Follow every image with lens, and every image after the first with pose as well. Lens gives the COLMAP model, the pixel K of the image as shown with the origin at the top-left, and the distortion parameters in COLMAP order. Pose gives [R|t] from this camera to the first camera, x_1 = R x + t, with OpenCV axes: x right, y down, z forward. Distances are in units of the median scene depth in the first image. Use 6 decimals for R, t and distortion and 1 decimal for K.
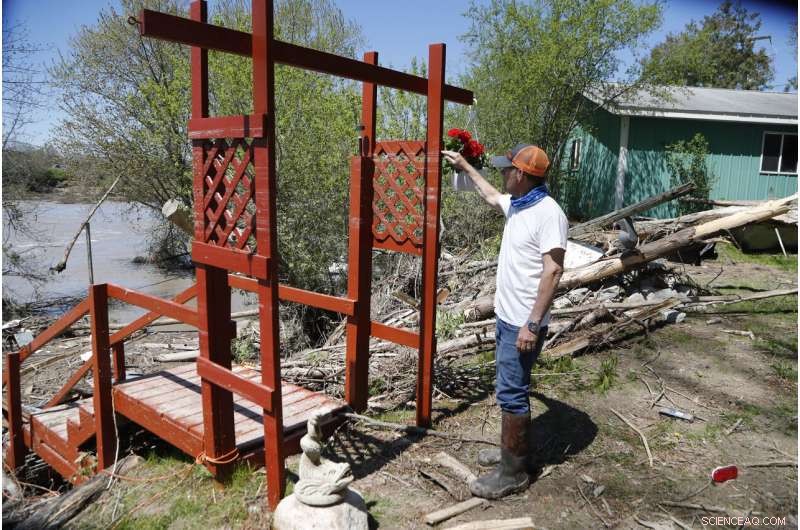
lens RADIAL K [[560.0, 0, 407.3], [0, 560.0, 255.7], [0, 0, 1]] dist [-0.116280, 0.078468]
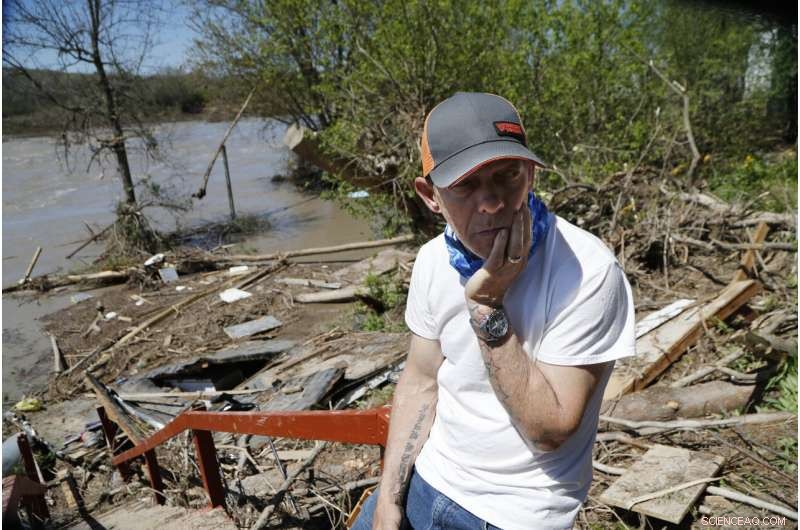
lens RADIAL K [[553.9, 0, 406.2], [0, 553.9, 262.0], [0, 0, 1]] dist [-0.119756, 0.077746]
pose [[0.971390, 0.007713, -0.237365, -0.049859], [0.035727, 0.983352, 0.178162, -0.022216], [0.234788, -0.181545, 0.954943, 0.137925]]
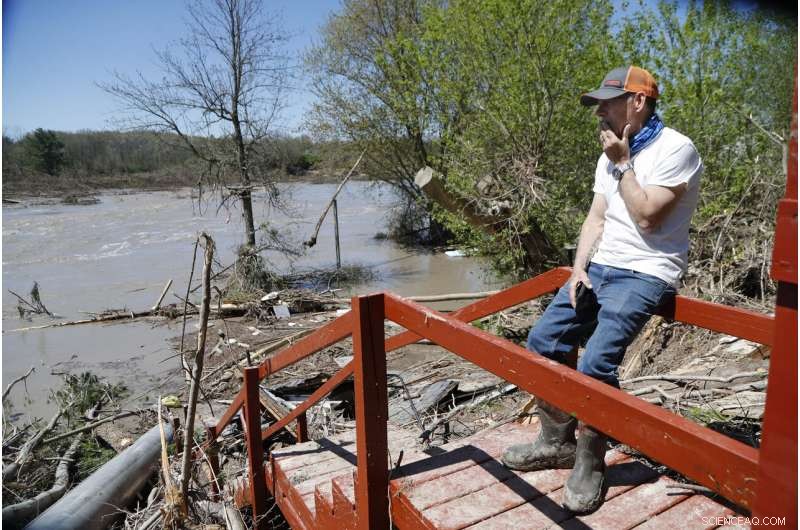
lens RADIAL K [[560.0, 0, 407.3], [0, 560.0, 255.7], [0, 0, 1]] dist [-0.116280, 0.078468]
pose [[0.920175, 0.019821, -0.391006, -0.051713], [-0.002798, 0.999025, 0.044057, -0.001213], [0.391498, -0.039446, 0.919333, 0.083617]]
